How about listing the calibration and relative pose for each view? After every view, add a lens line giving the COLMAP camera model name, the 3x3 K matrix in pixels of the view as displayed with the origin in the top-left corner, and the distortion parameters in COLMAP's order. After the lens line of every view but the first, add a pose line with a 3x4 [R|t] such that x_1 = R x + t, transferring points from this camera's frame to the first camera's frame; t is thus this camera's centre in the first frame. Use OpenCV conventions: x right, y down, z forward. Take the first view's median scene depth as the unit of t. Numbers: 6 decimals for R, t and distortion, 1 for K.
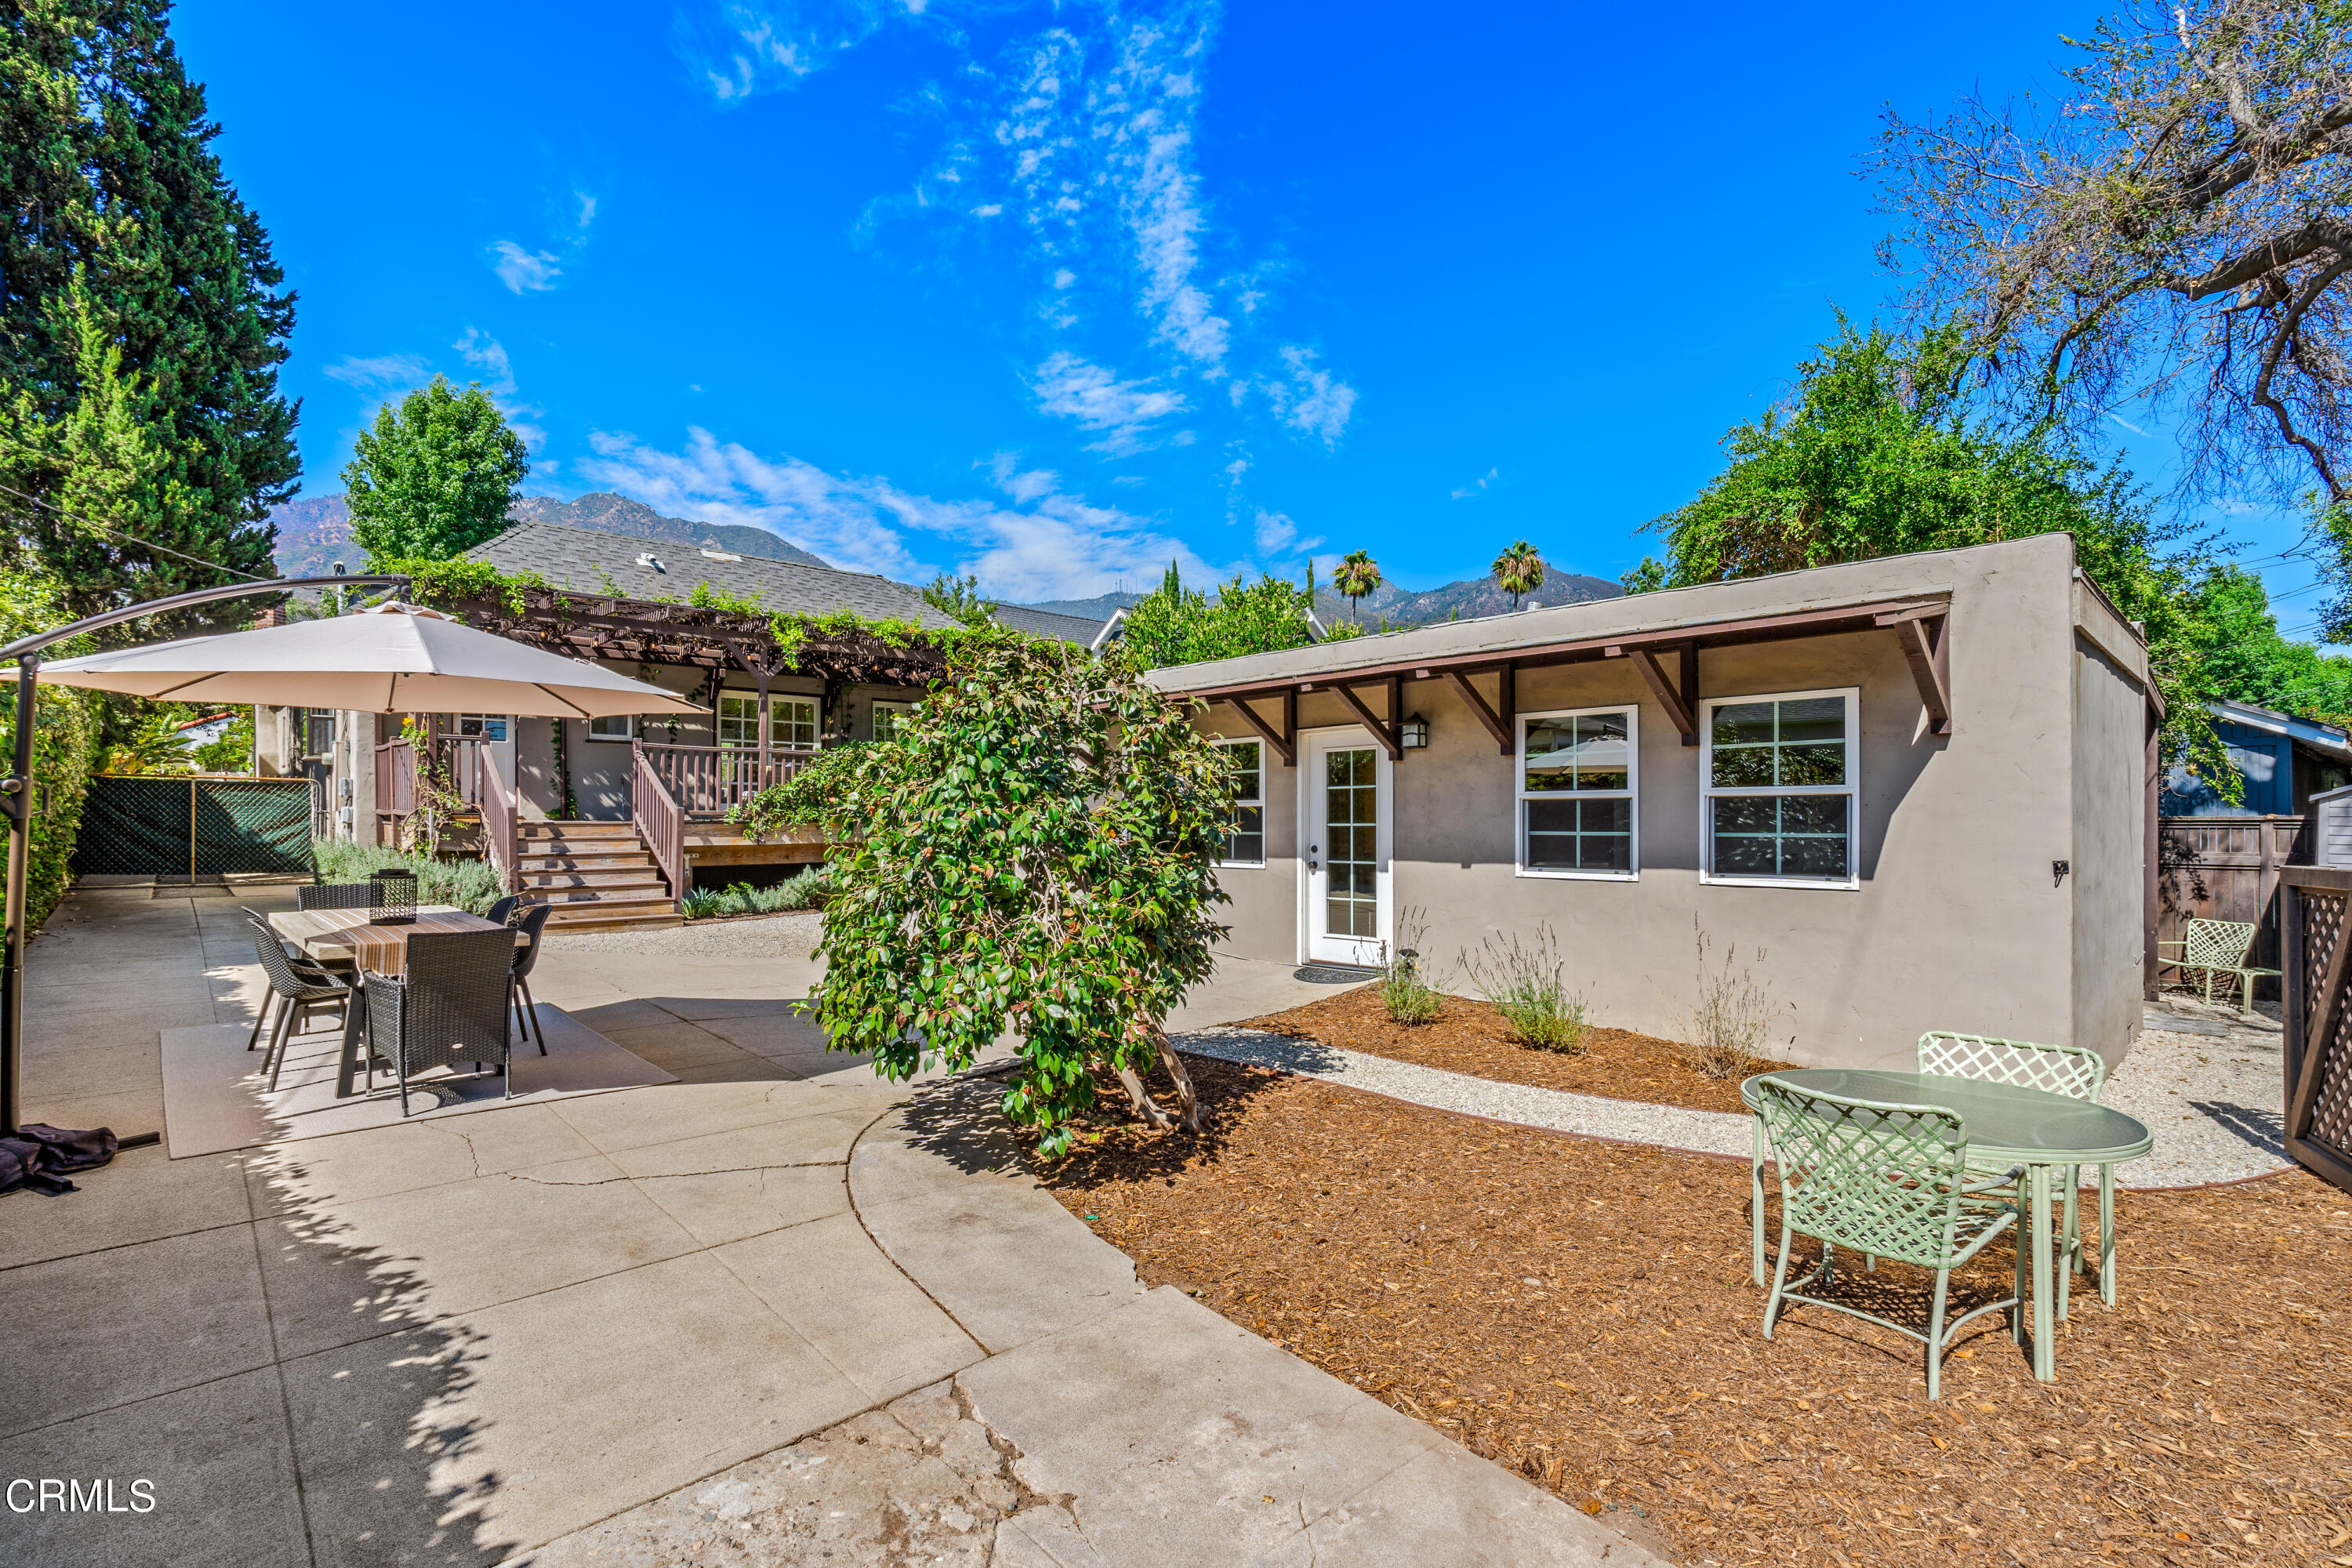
lens RADIAL K [[1066.2, 0, 1168.7], [0, 1066.2, 779.8], [0, 0, 1]] dist [-0.000952, 0.000359]
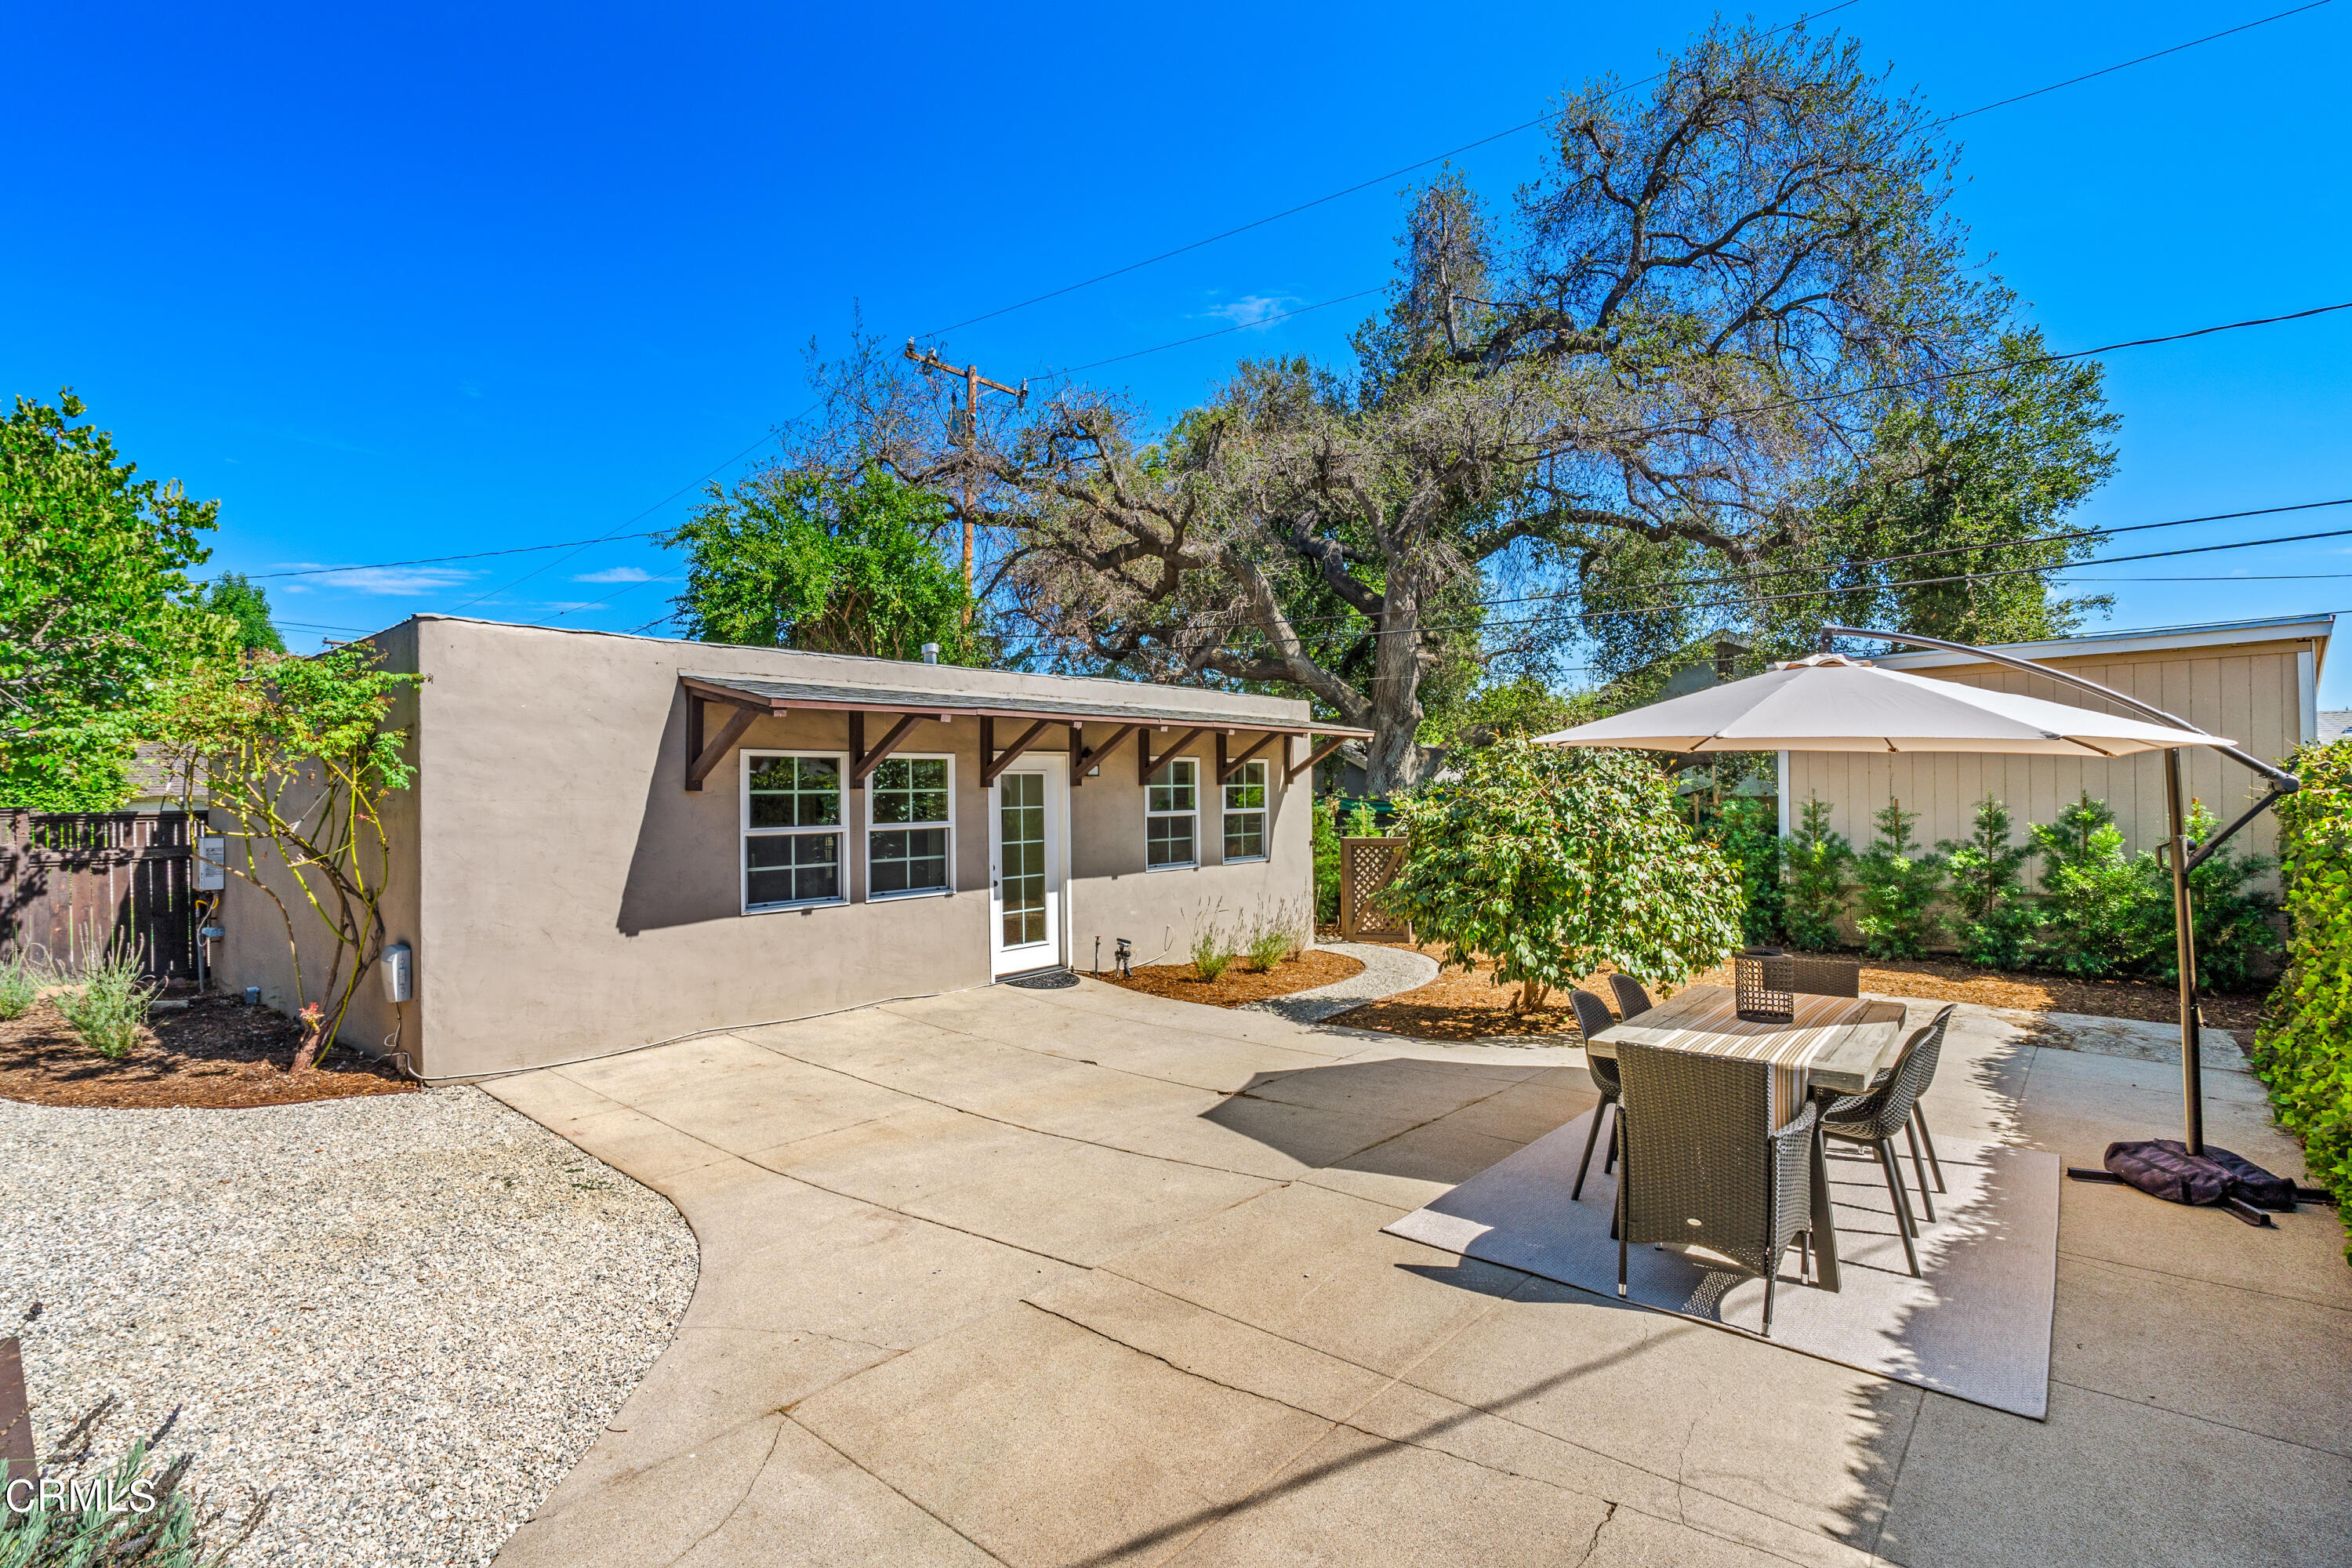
lens RADIAL K [[1076.6, 0, 1176.0], [0, 1076.6, 784.0], [0, 0, 1]] dist [0.000211, 0.000712]
pose [[-0.107470, 0.057744, 0.992530, -0.920561], [0.023643, 0.998178, -0.055512, 0.046782], [-0.993927, 0.017500, -0.108640, 0.976100]]
